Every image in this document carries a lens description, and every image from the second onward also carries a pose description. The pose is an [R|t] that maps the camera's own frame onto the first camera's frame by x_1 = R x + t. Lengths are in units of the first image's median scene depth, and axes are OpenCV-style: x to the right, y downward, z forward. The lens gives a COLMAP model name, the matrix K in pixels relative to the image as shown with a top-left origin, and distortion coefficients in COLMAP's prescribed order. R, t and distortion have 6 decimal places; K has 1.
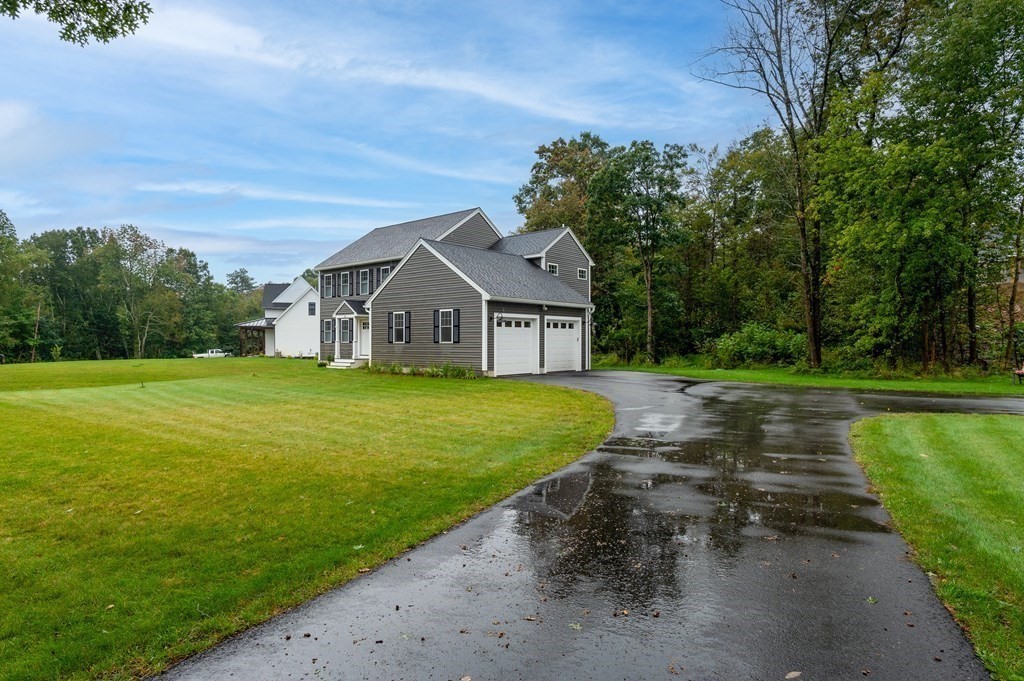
lens RADIAL K [[582.7, 0, 506.4], [0, 582.7, 342.8], [0, 0, 1]] dist [0.003479, 0.001959]
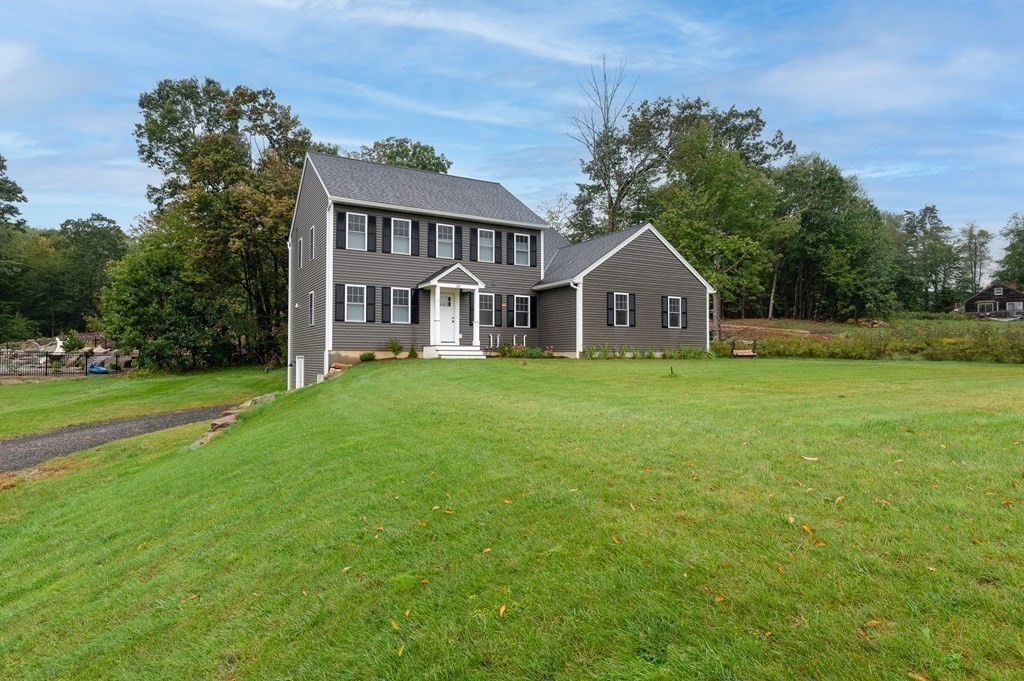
lens RADIAL K [[582.7, 0, 506.4], [0, 582.7, 342.8], [0, 0, 1]] dist [0.003479, 0.001959]
pose [[0.348488, 0.025736, 0.936960, -0.908033], [-0.000530, 0.999628, -0.027261, 0.042462], [-0.937313, 0.009003, 0.348372, 0.686328]]
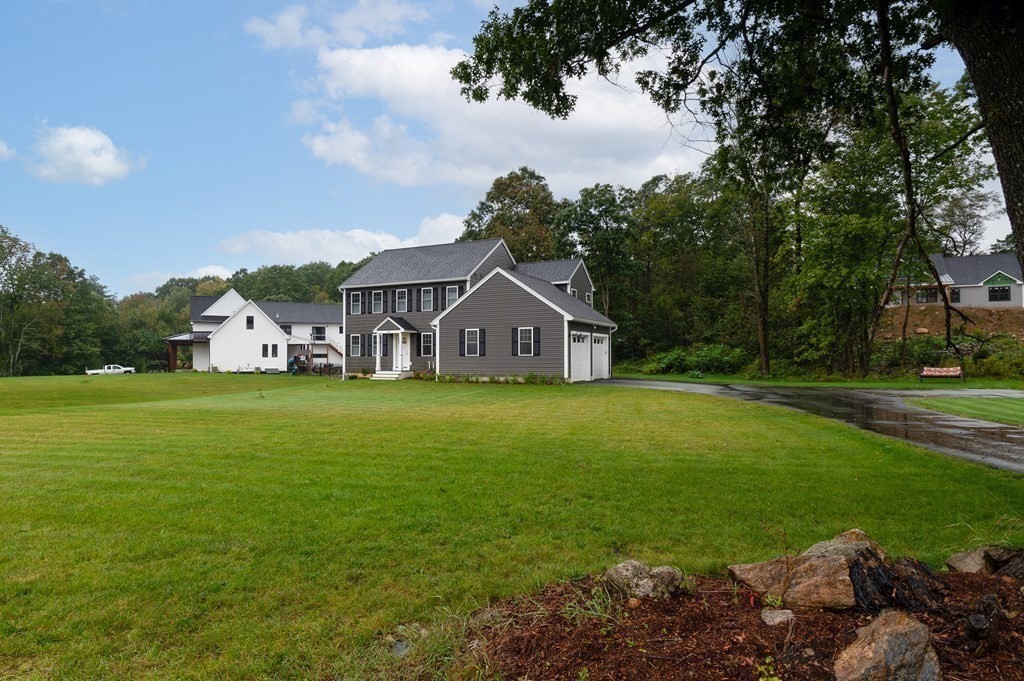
lens RADIAL K [[582.7, 0, 506.4], [0, 582.7, 342.8], [0, 0, 1]] dist [0.003479, 0.001959]
pose [[0.970448, 0.003394, 0.241286, -0.321470], [0.002725, 0.999683, -0.025023, 0.002948], [-0.241294, 0.024941, 0.970131, -0.111149]]
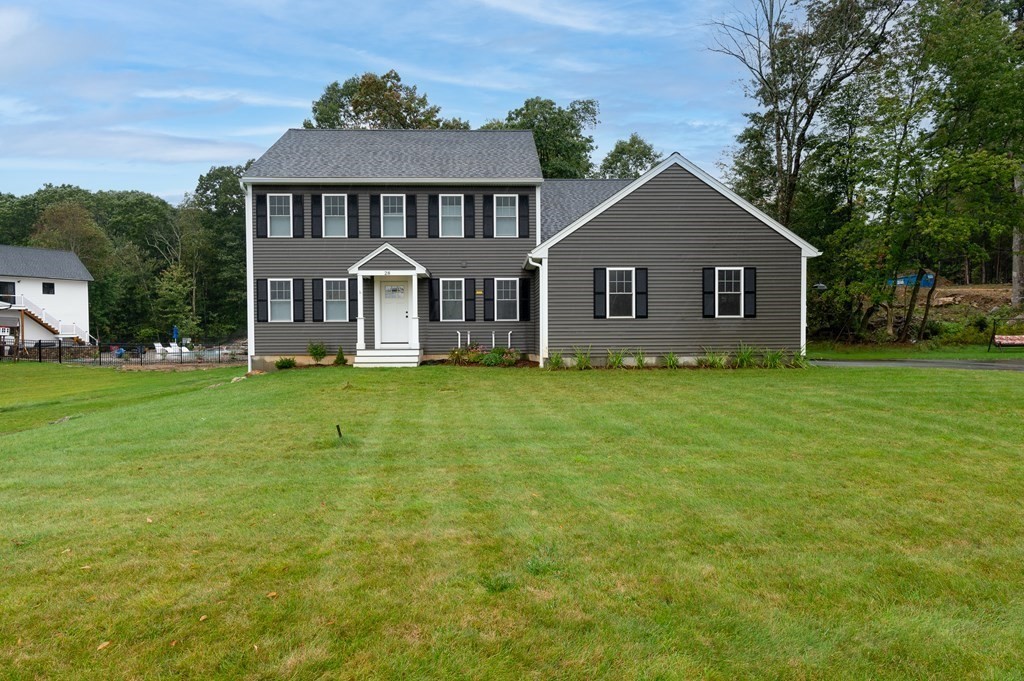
lens RADIAL K [[582.7, 0, 506.4], [0, 582.7, 342.8], [0, 0, 1]] dist [0.003479, 0.001959]
pose [[0.739414, -0.017086, 0.673035, -0.558605], [0.007399, 0.999824, 0.017253, 0.012015], [-0.673211, -0.007778, 0.739410, 0.505684]]
